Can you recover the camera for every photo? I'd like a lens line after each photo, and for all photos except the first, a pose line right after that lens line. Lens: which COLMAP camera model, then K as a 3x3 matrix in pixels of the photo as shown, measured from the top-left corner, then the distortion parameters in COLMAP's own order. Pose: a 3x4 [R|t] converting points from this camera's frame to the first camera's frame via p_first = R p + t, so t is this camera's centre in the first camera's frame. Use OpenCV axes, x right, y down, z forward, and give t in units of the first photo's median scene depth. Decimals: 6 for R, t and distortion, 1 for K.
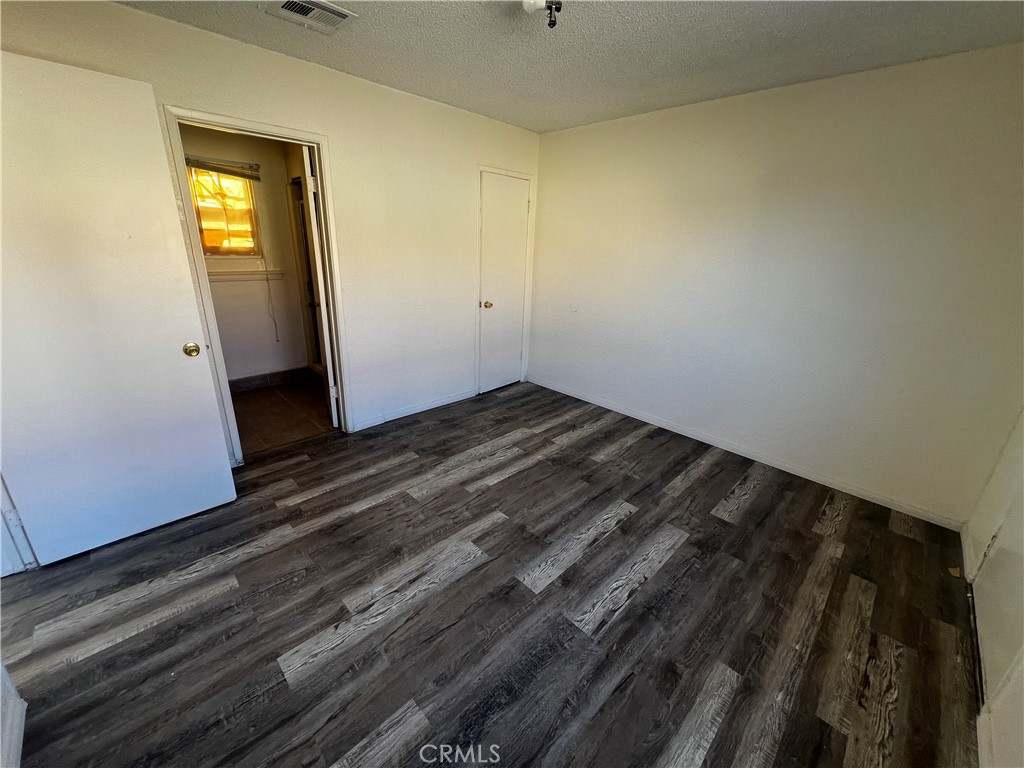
lens RADIAL K [[407.8, 0, 510.7], [0, 407.8, 378.3], [0, 0, 1]] dist [-0.002291, 0.000668]
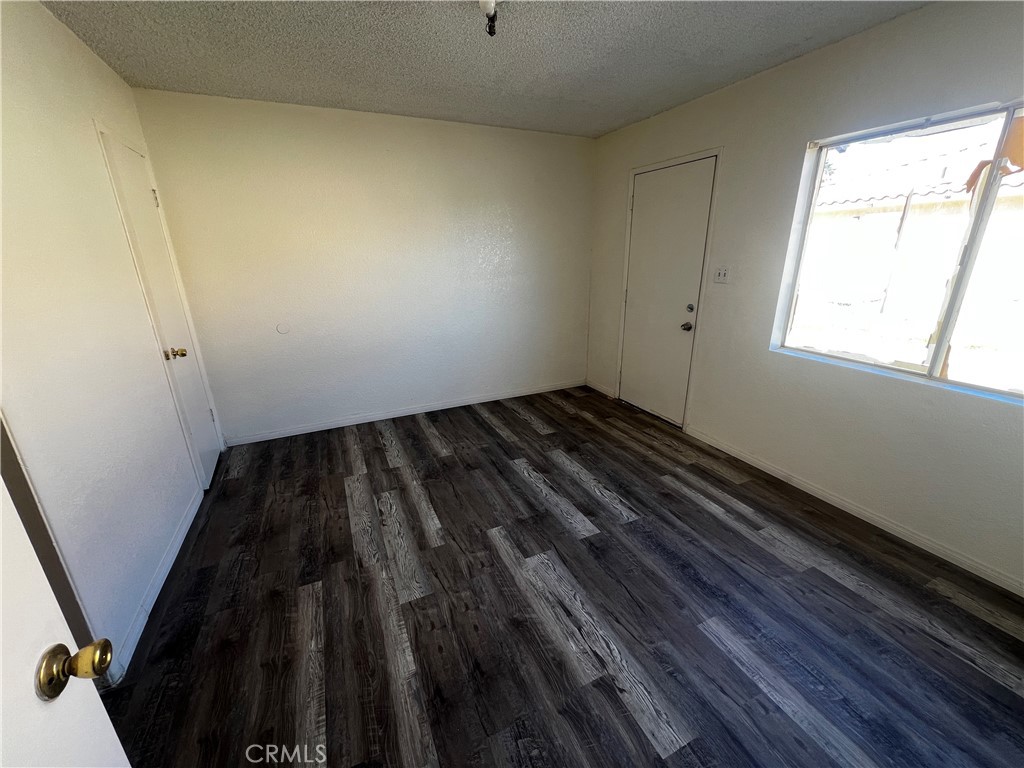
lens RADIAL K [[407.8, 0, 511.3], [0, 407.8, 379.6], [0, 0, 1]] dist [-0.002291, 0.000668]
pose [[0.343933, -0.327239, 0.880128, -0.832991], [0.327301, 0.920304, 0.214276, -0.203782], [-0.880105, 0.214370, 0.423629, 0.553314]]
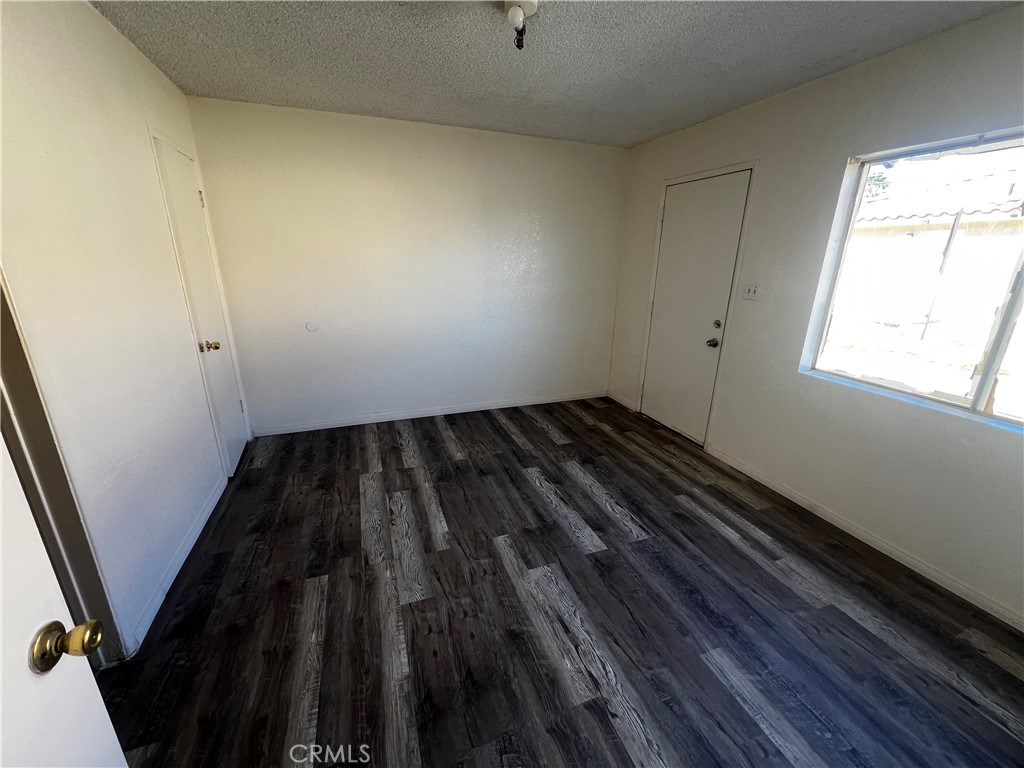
lens RADIAL K [[407.8, 0, 511.3], [0, 407.8, 379.8], [0, 0, 1]] dist [-0.002291, 0.000668]
pose [[0.418574, -0.297002, 0.858245, -0.817186], [0.290597, 0.939131, 0.183267, -0.202684], [-0.860435, 0.172693, 0.479404, 0.521772]]
